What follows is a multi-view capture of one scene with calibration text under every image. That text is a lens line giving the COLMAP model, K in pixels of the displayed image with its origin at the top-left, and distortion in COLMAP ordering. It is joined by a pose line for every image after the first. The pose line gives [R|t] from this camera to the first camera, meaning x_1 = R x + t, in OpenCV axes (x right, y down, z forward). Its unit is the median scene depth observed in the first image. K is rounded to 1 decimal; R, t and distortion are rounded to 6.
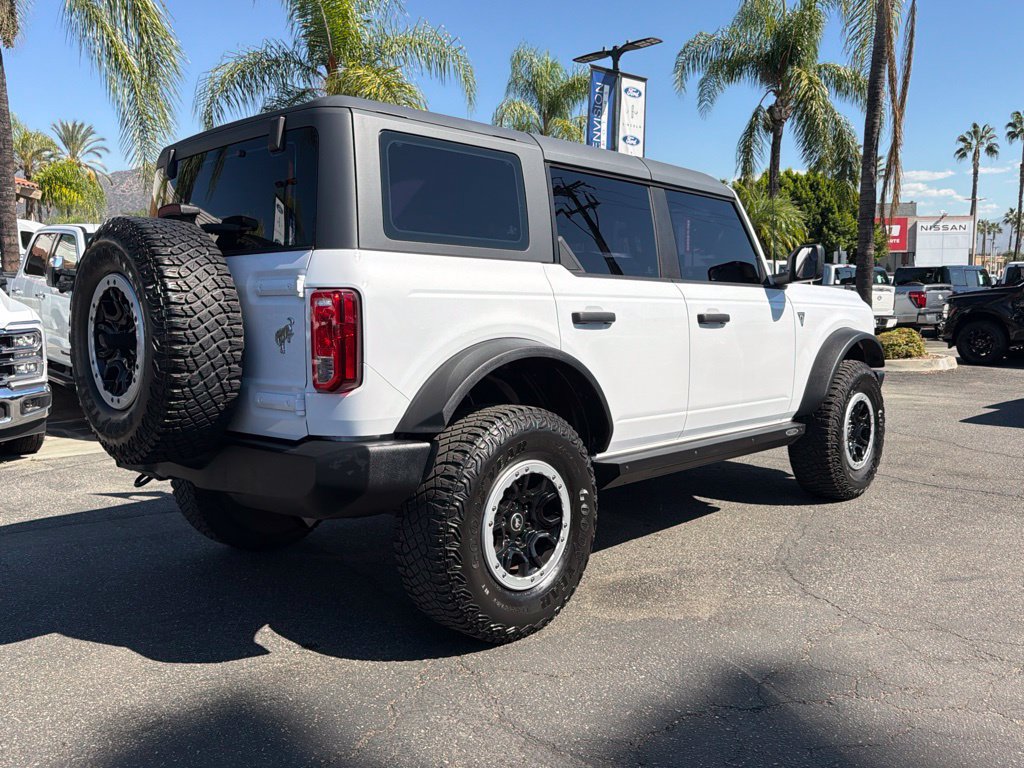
lens RADIAL K [[850.9, 0, 513.9], [0, 850.9, 378.4], [0, 0, 1]] dist [0.064859, -0.078928]
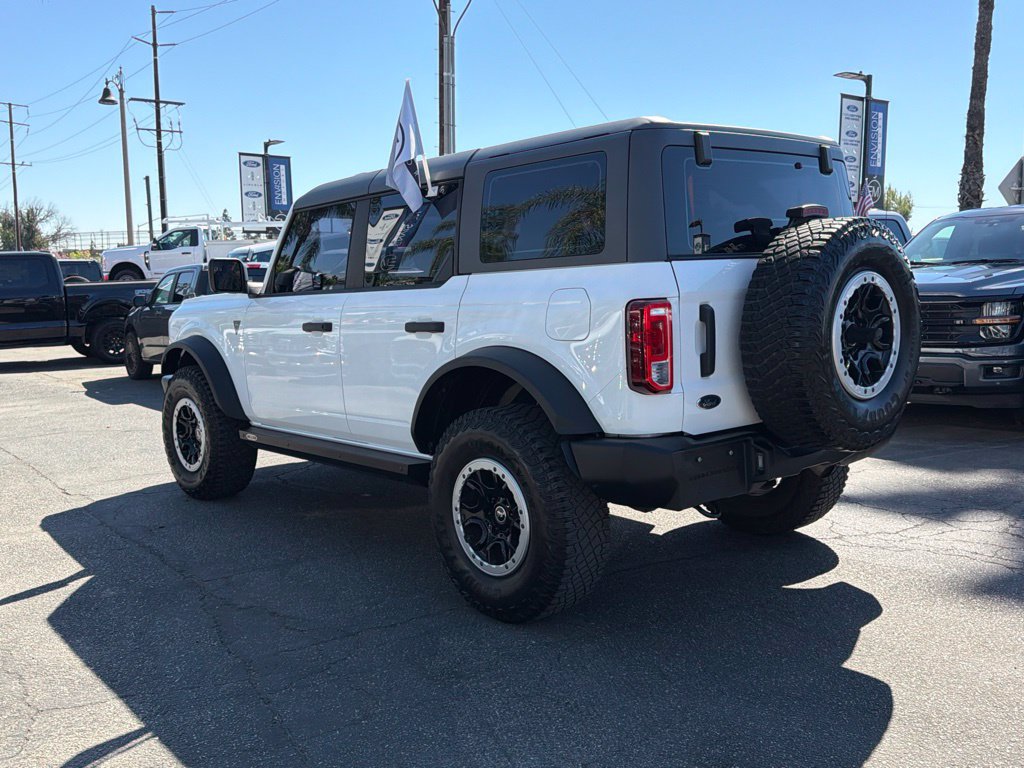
lens RADIAL K [[932.8, 0, 494.1], [0, 932.8, 378.7], [0, 0, 1]] dist [0.045301, 0.000000]
pose [[0.121379, -0.105673, 0.986965, -1.301304], [0.117355, 0.988871, 0.091444, -0.117125], [-0.985644, 0.104726, 0.132429, 1.019528]]
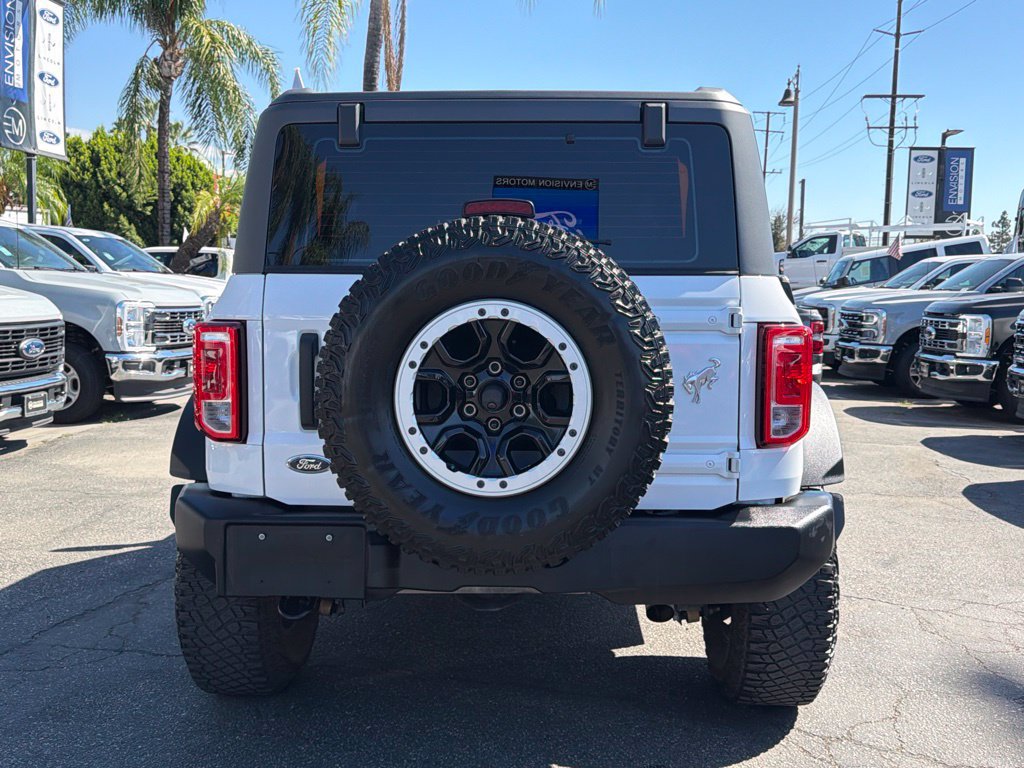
lens RADIAL K [[1011.3, 0, 516.4], [0, 1011.3, 368.9], [0, 0, 1]] dist [0.056004, 0.000000]
pose [[0.749099, -0.035003, 0.661532, -0.765102], [0.043266, 0.999056, 0.003869, -0.053870], [-0.661043, 0.025724, 0.749907, 0.301111]]
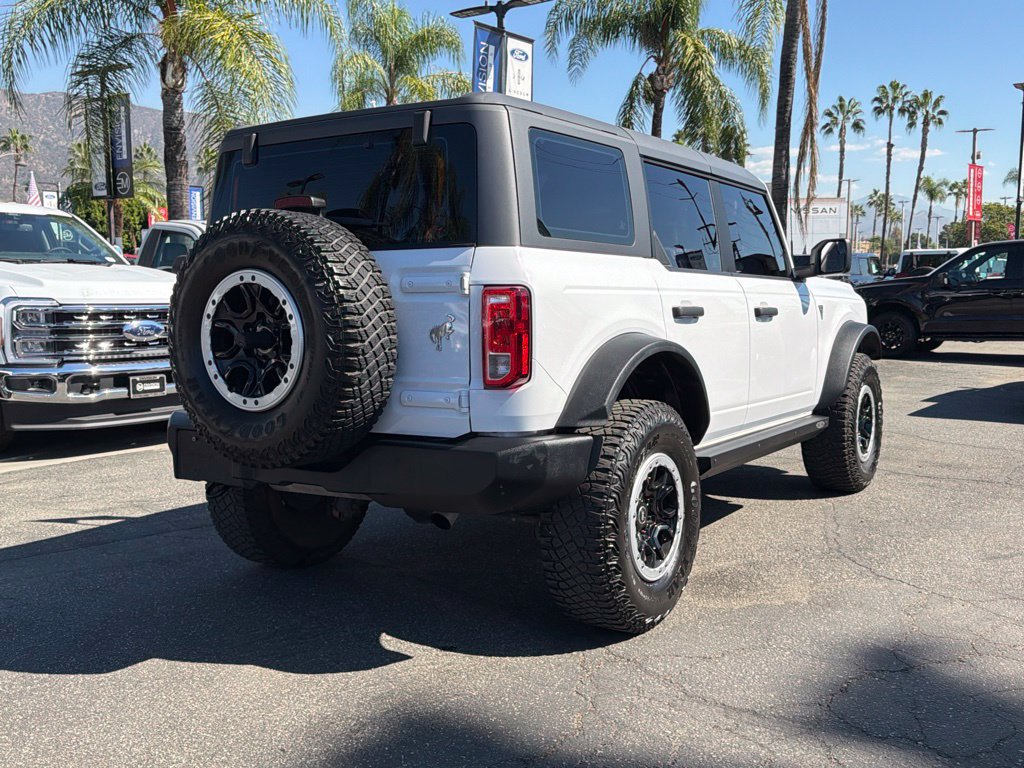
lens RADIAL K [[1011.3, 0, 520.4], [0, 1011.3, 382.7], [0, 0, 1]] dist [0.056004, 0.000000]
pose [[0.982121, -0.018923, 0.187299, -0.297826], [0.018885, 0.999820, 0.001986, 0.005535], [-0.187303, 0.001587, 0.982301, -0.126425]]
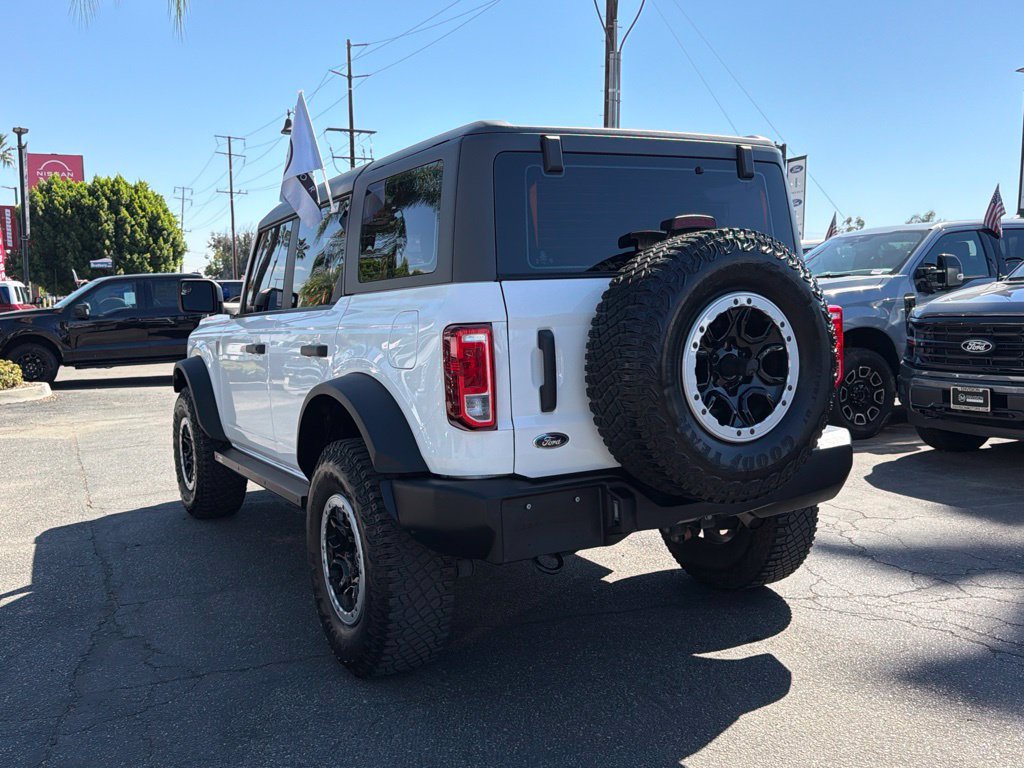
lens RADIAL K [[932.8, 0, 505.5], [0, 932.8, 375.6], [0, 0, 1]] dist [0.045301, 0.000000]
pose [[0.310624, -0.081349, 0.947045, -1.145503], [0.114773, 0.992251, 0.047588, -0.085425], [-0.943578, 0.093914, 0.317554, 0.722156]]
